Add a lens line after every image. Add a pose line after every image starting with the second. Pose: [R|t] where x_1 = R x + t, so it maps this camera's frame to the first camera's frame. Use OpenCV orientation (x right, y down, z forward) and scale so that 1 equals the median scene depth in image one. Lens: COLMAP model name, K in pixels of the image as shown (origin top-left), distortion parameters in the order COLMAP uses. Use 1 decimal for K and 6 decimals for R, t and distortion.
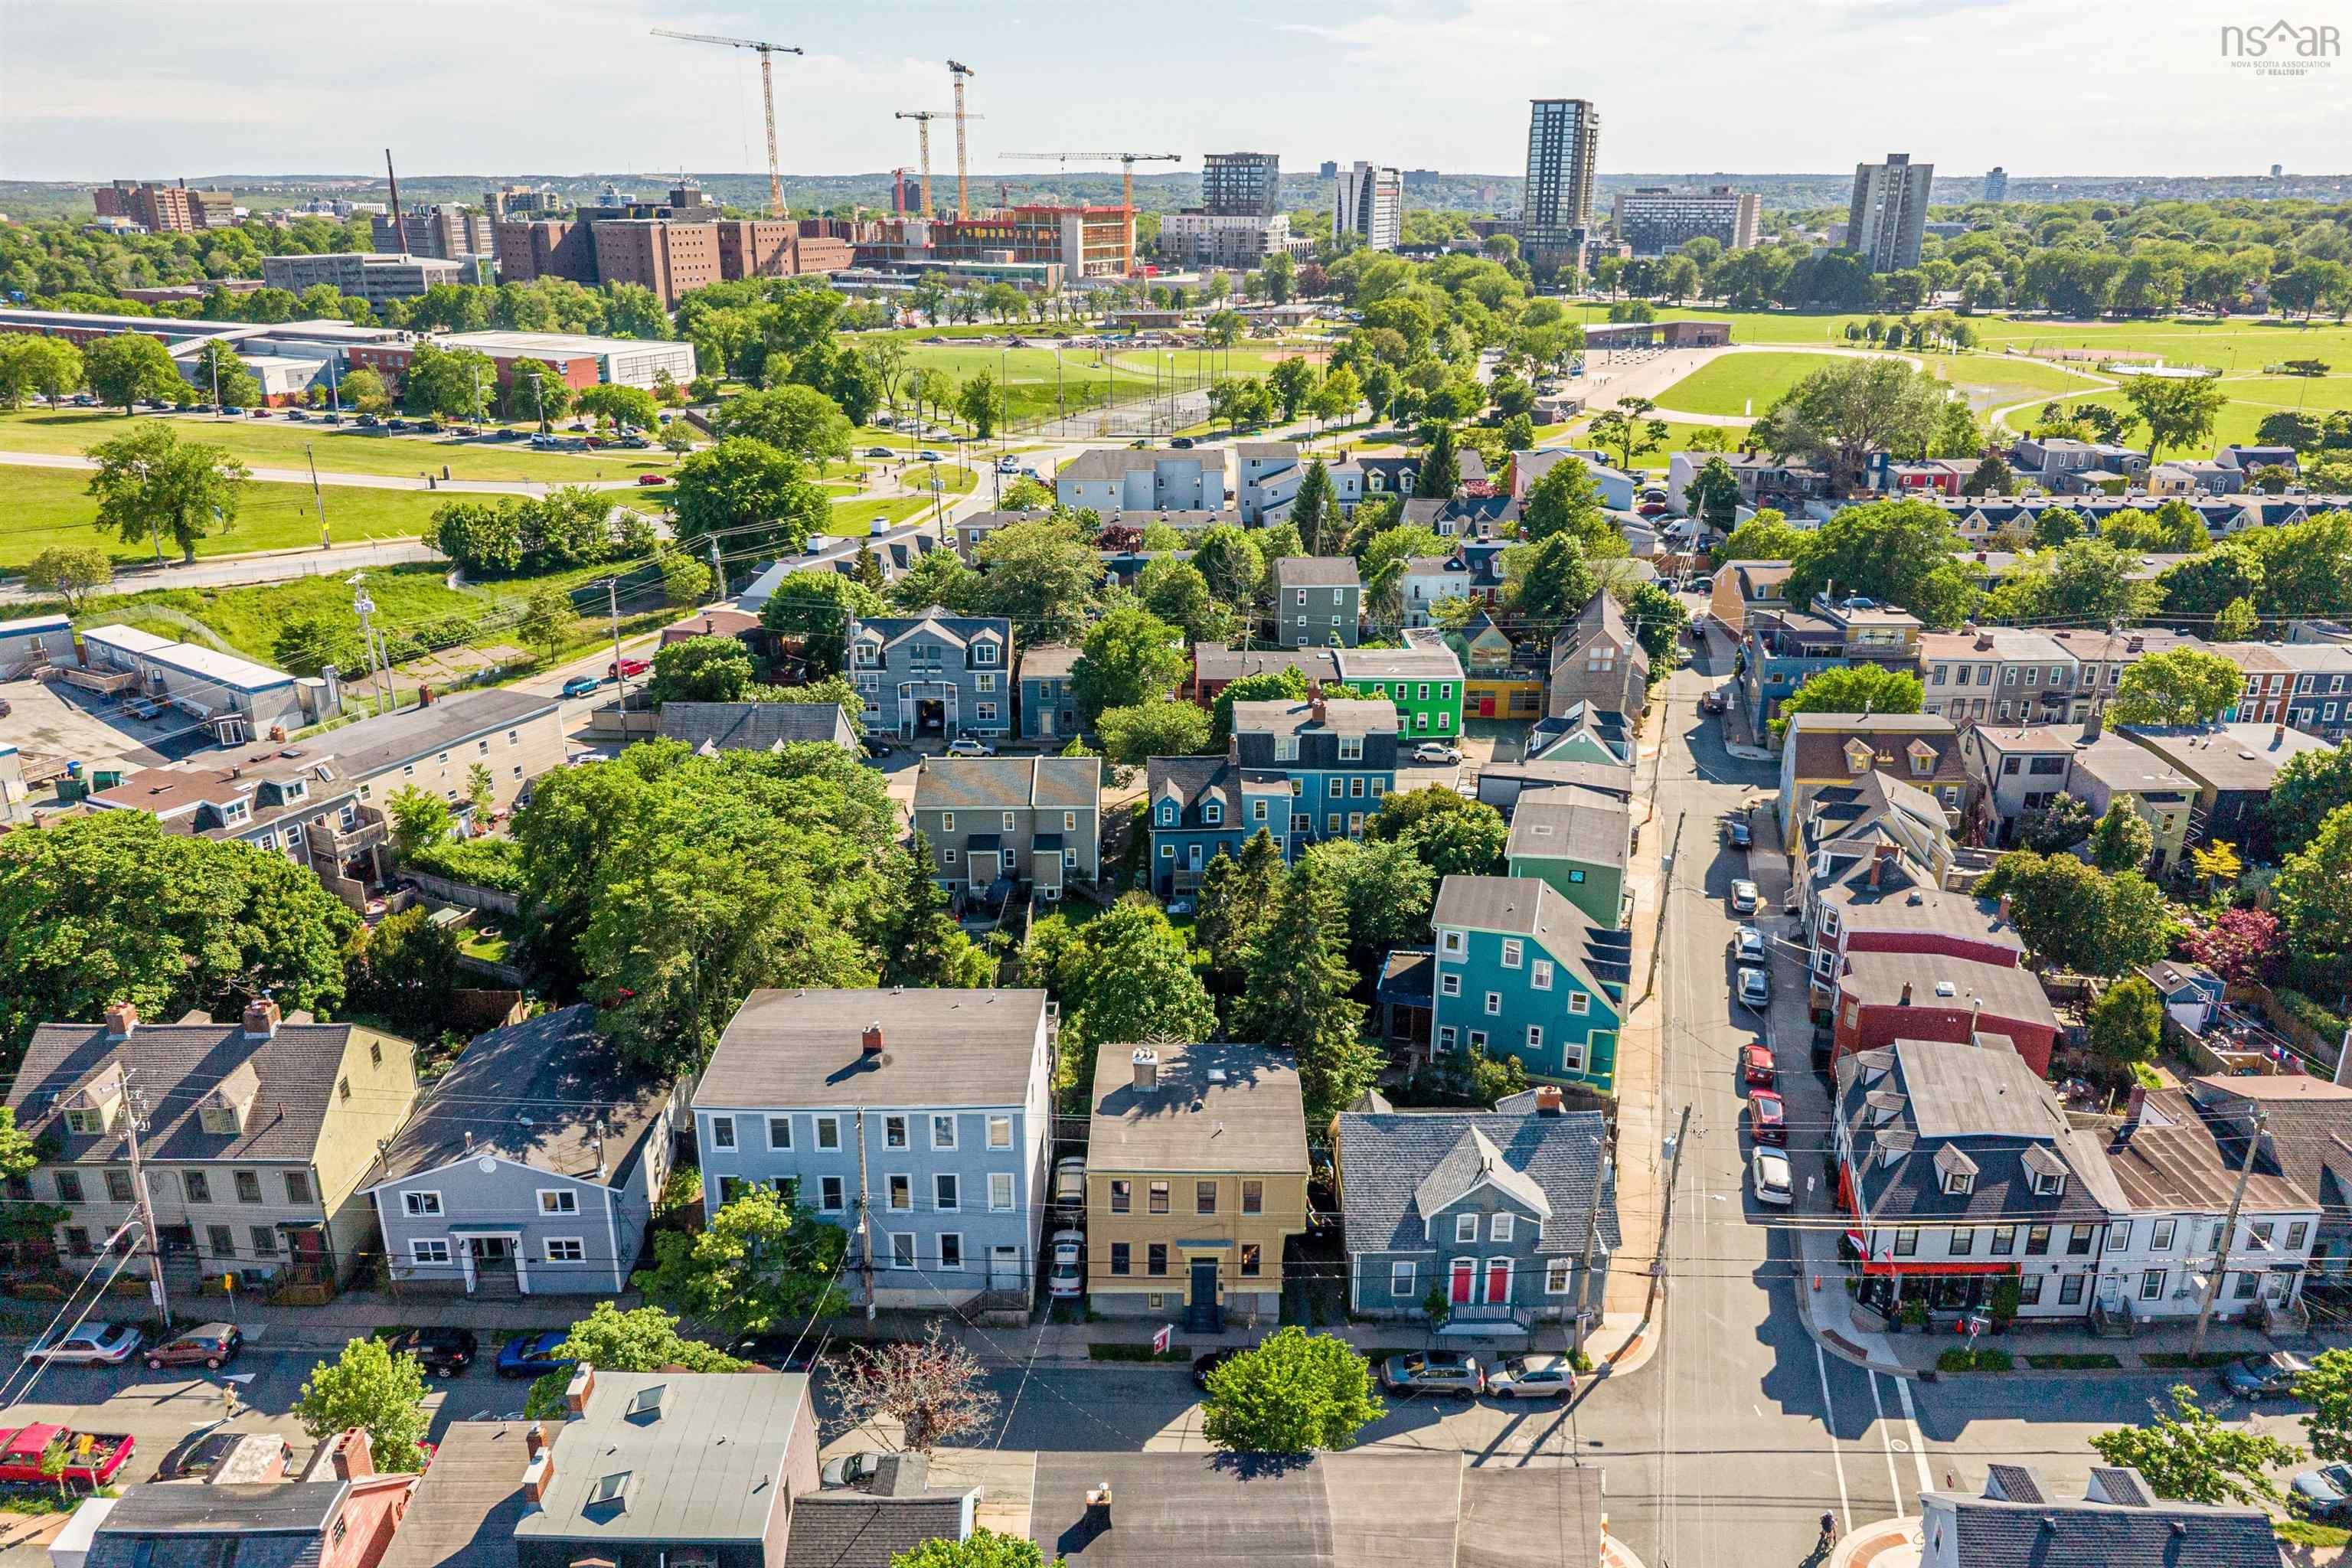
lens RADIAL K [[1612.3, 0, 1168.1], [0, 1612.3, 739.0], [0, 0, 1]] dist [0.013815, -0.011132]
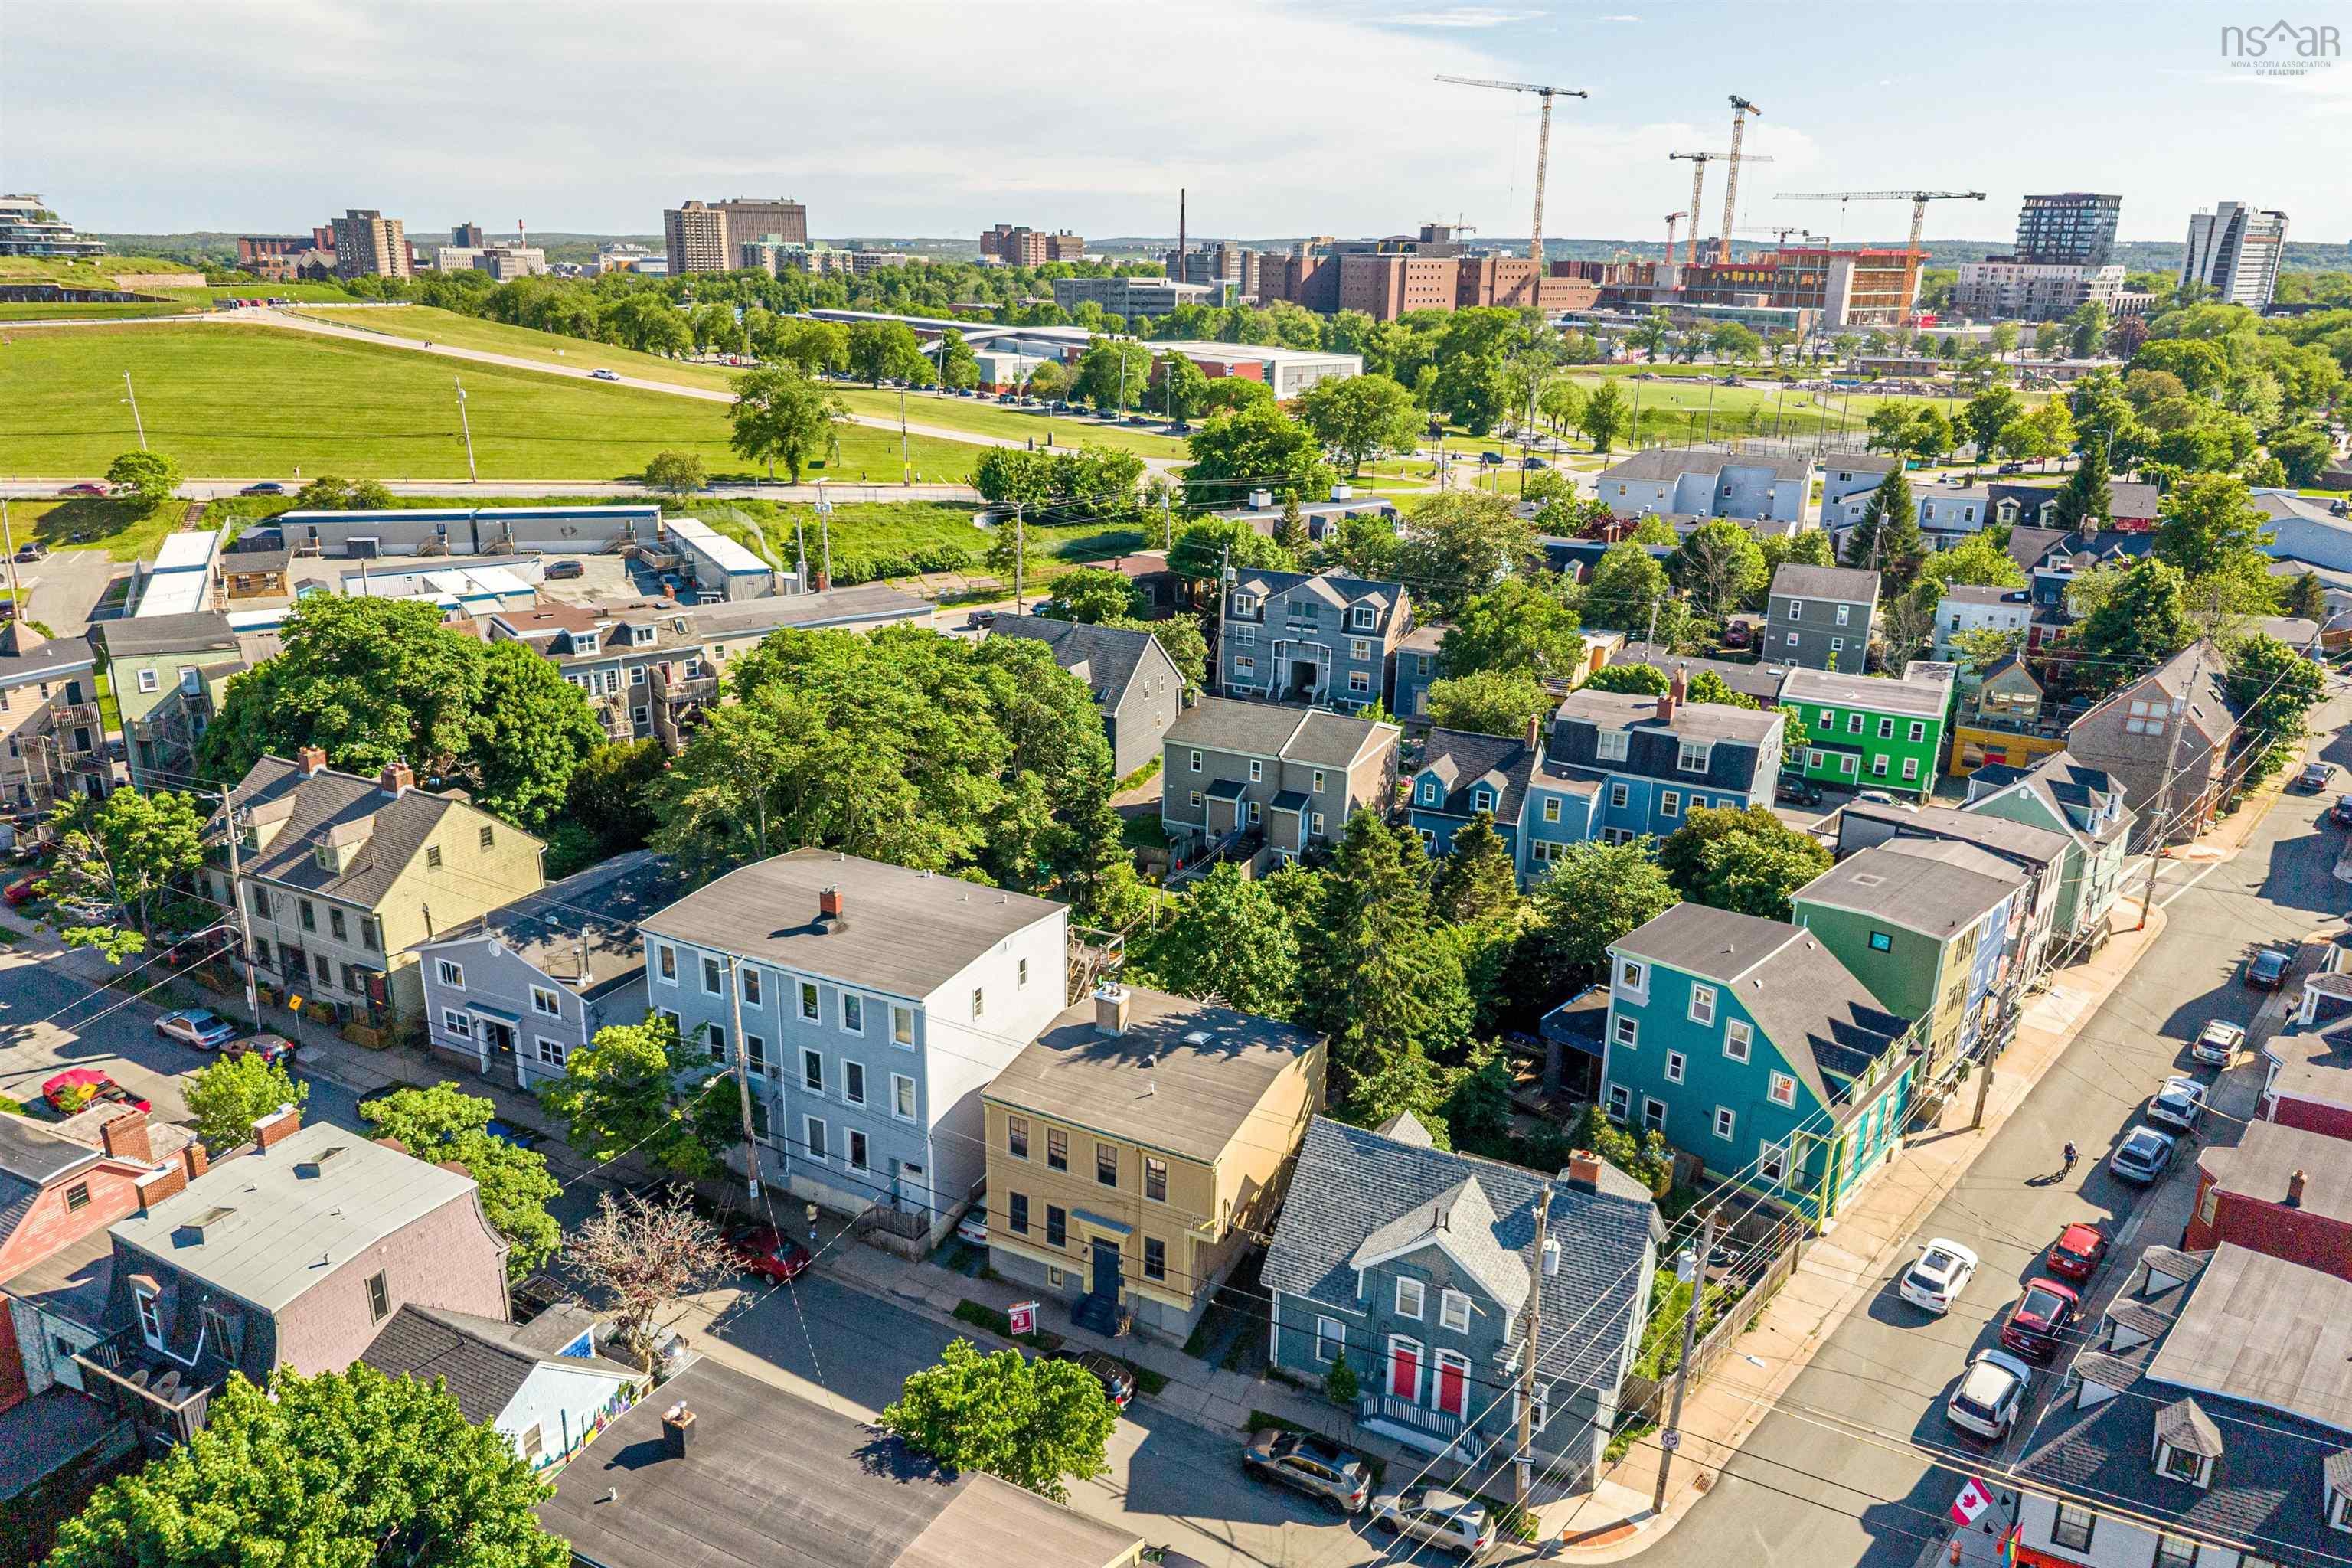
lens RADIAL K [[1612.3, 0, 1168.1], [0, 1612.3, 739.0], [0, 0, 1]] dist [0.013815, -0.011132]
pose [[0.886731, 0.145136, -0.438911, 0.238352], [-0.161744, 0.986833, -0.000452, 0.040500], [0.433066, 0.071392, 0.898530, 0.161499]]
